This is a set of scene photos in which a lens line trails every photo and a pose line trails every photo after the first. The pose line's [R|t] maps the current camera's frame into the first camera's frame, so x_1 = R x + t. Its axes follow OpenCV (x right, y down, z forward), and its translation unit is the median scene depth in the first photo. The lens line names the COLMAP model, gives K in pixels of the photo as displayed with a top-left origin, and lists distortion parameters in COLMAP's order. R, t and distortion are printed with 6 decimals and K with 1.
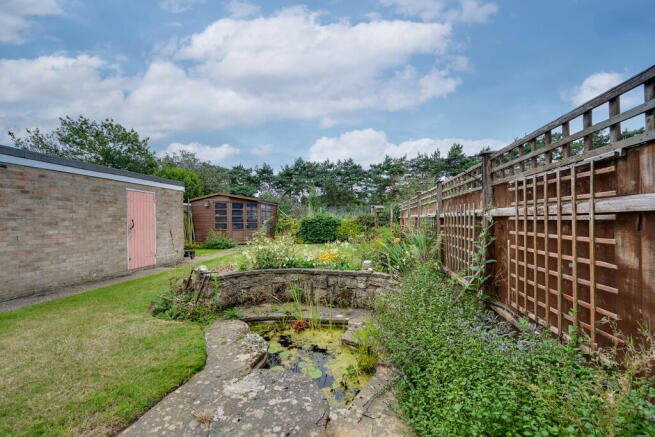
lens RADIAL K [[256.6, 0, 328.3], [0, 256.6, 217.7], [0, 0, 1]] dist [-0.002586, -0.000268]
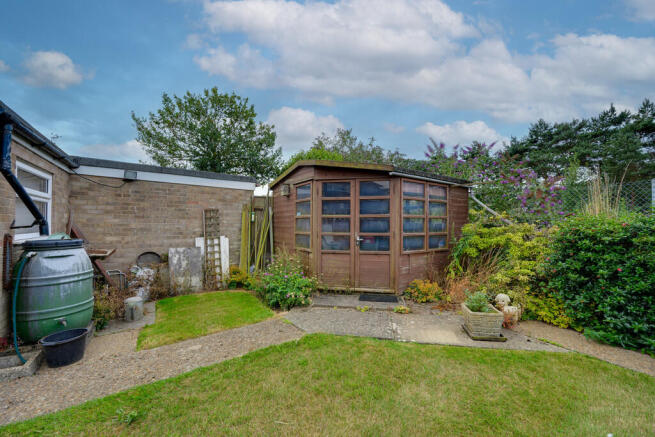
lens RADIAL K [[256.6, 0, 328.7], [0, 256.6, 222.1], [0, 0, 1]] dist [-0.002586, -0.000268]
pose [[0.700352, 0.009283, -0.713737, -0.034690], [-0.005395, 0.999956, 0.007711, 0.000054], [0.713777, -0.001549, 0.700372, 0.276542]]
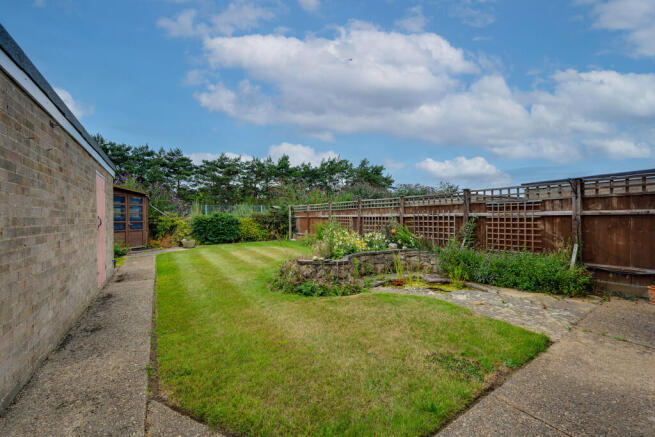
lens RADIAL K [[256.6, 0, 328.9], [0, 256.6, 218.3], [0, 0, 1]] dist [-0.002586, -0.000268]
pose [[0.722793, 0.007483, 0.691024, -0.161064], [-0.008308, 0.999963, -0.002139, 0.002312], [-0.691015, -0.004195, 0.722829, 0.015481]]
